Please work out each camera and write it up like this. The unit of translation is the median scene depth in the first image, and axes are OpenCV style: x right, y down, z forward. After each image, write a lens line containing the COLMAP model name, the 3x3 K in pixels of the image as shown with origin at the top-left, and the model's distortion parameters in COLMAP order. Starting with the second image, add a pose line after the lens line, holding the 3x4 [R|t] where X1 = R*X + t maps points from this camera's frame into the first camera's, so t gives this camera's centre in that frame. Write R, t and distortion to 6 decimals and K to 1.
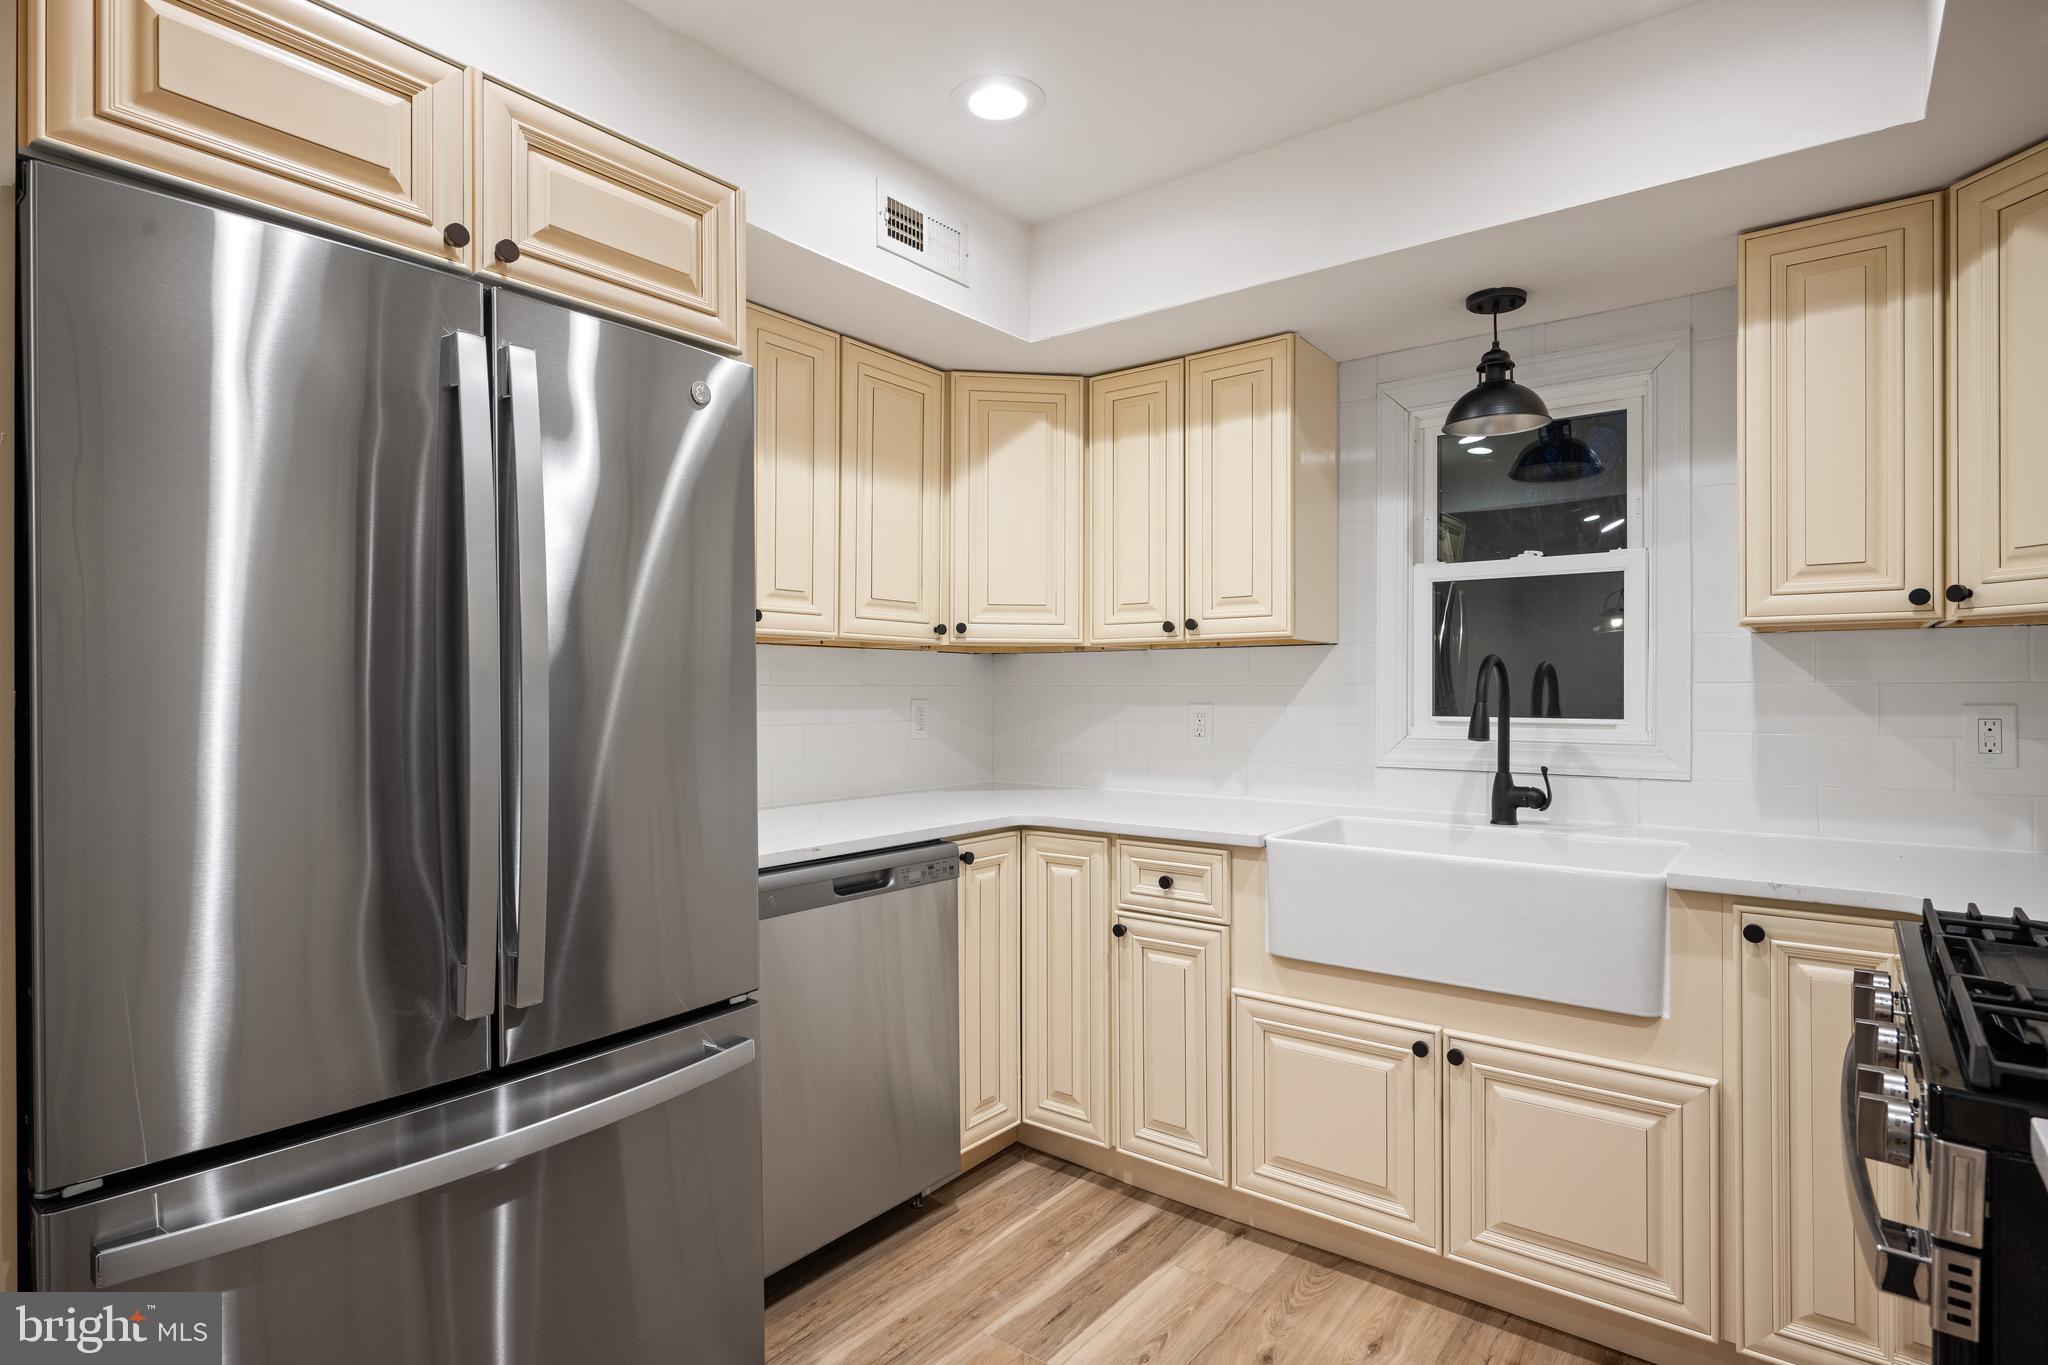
lens RADIAL K [[1046.0, 0, 1033.0], [0, 1046.0, 686.2], [0, 0, 1]] dist [-0.002832, 0.001004]
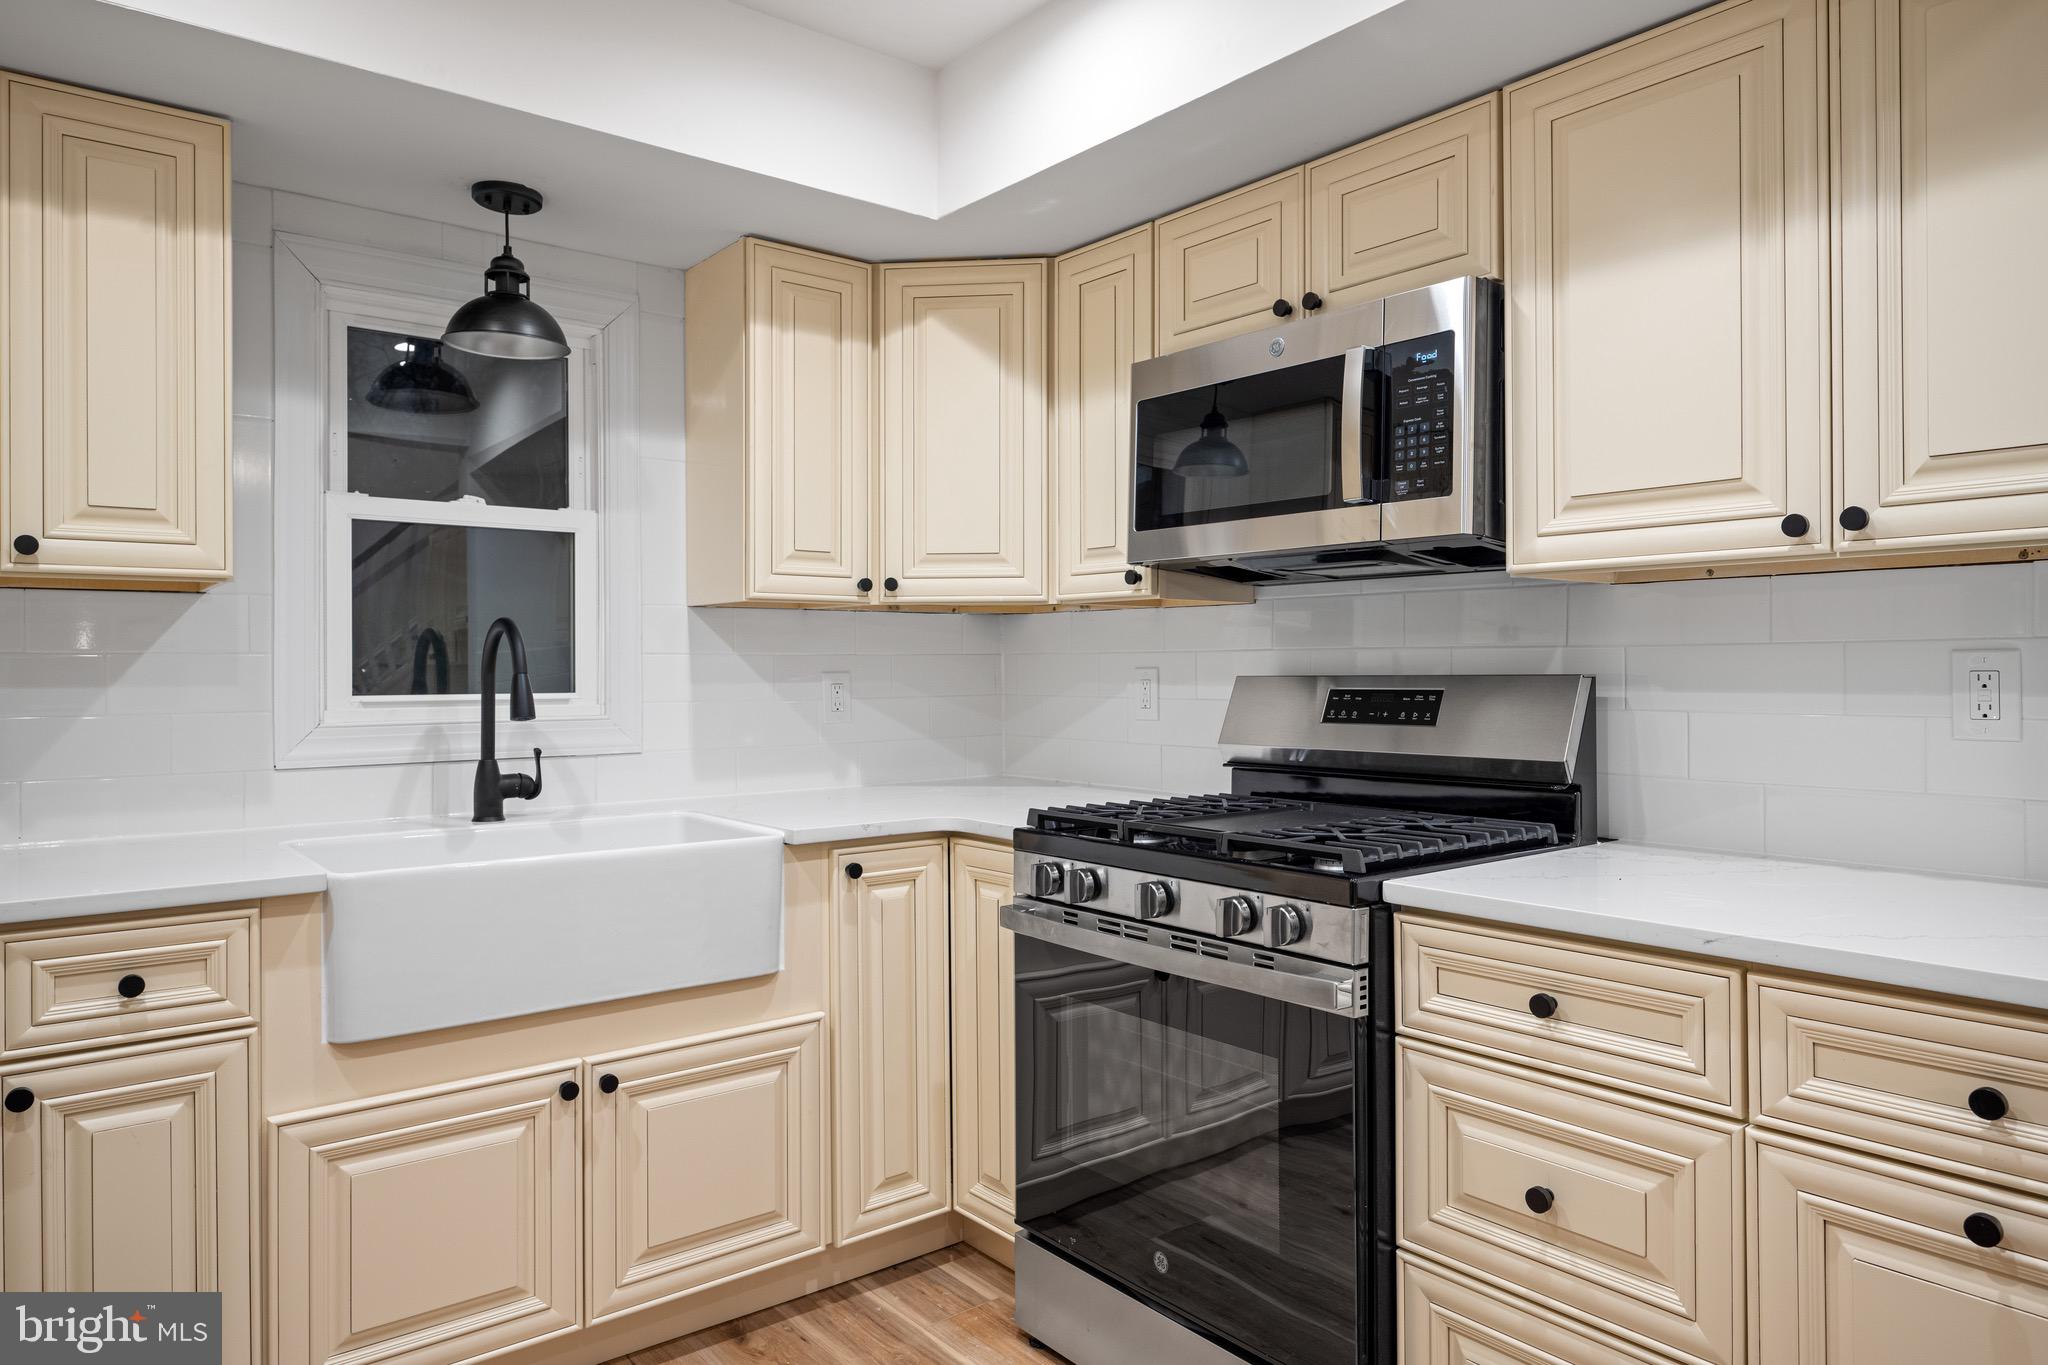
lens RADIAL K [[1289.1, 0, 1030.8], [0, 1289.1, 661.7], [0, 0, 1]] dist [-0.001650, -0.000238]
pose [[0.242620, 0.003707, 0.970114, -0.467817], [0.001772, 0.999989, -0.004264, 0.010054], [-0.970120, 0.002753, 0.242611, 0.345998]]
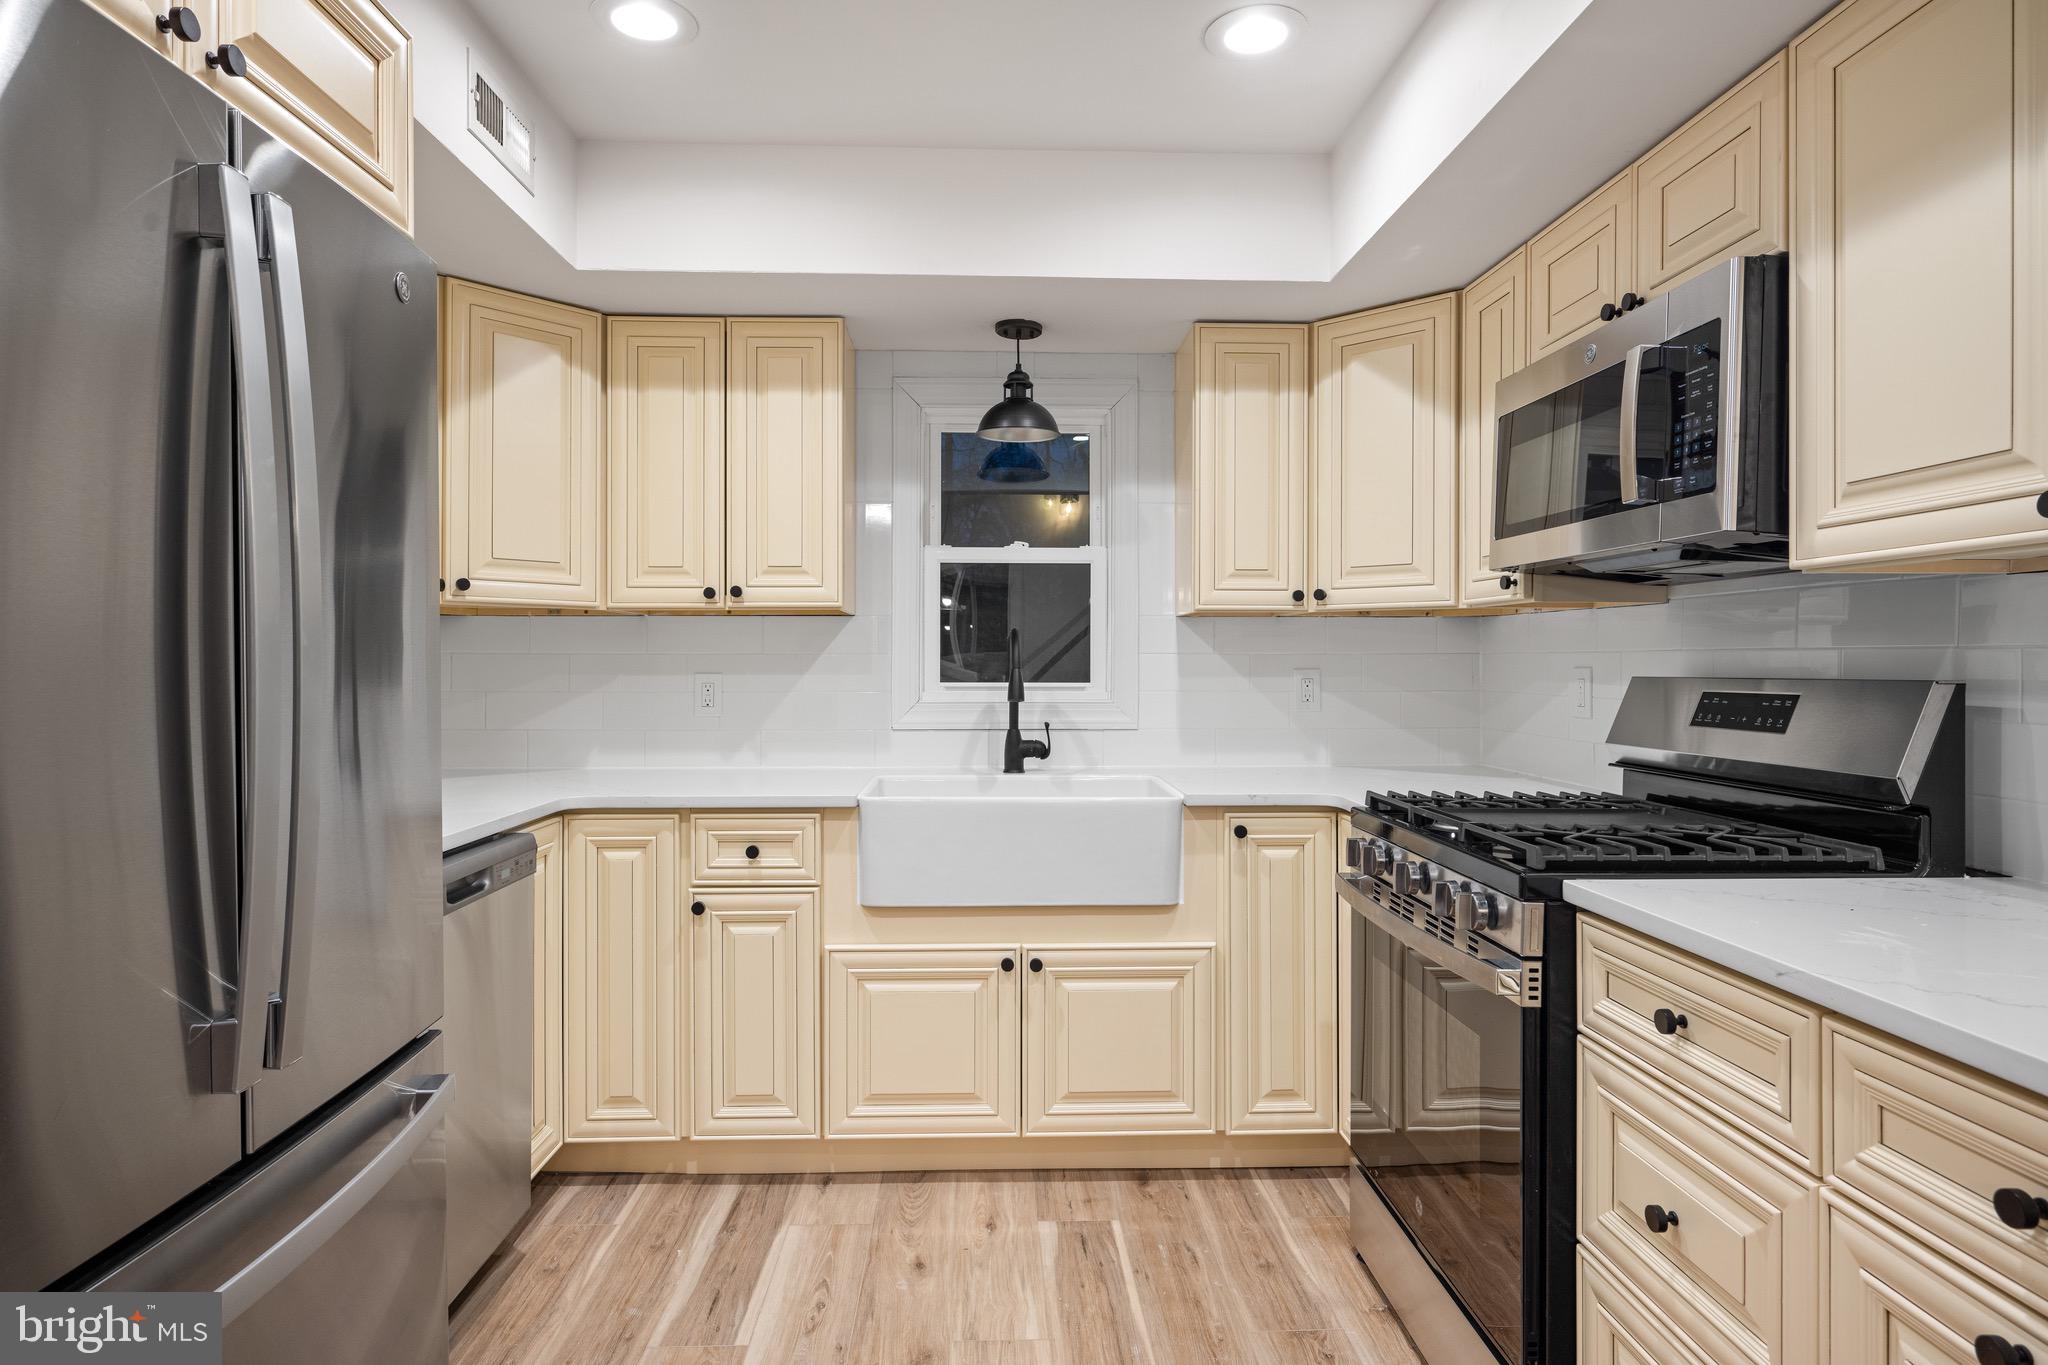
lens RADIAL K [[1121.4, 0, 1027.0], [0, 1121.4, 661.0], [0, 0, 1]] dist [-0.000815, 0.000084]
pose [[0.772048, 0.001696, 0.635562, -0.360227], [-0.003077, 0.999995, 0.001069, 0.004868], [-0.635557, -0.002781, 0.772049, 0.015107]]
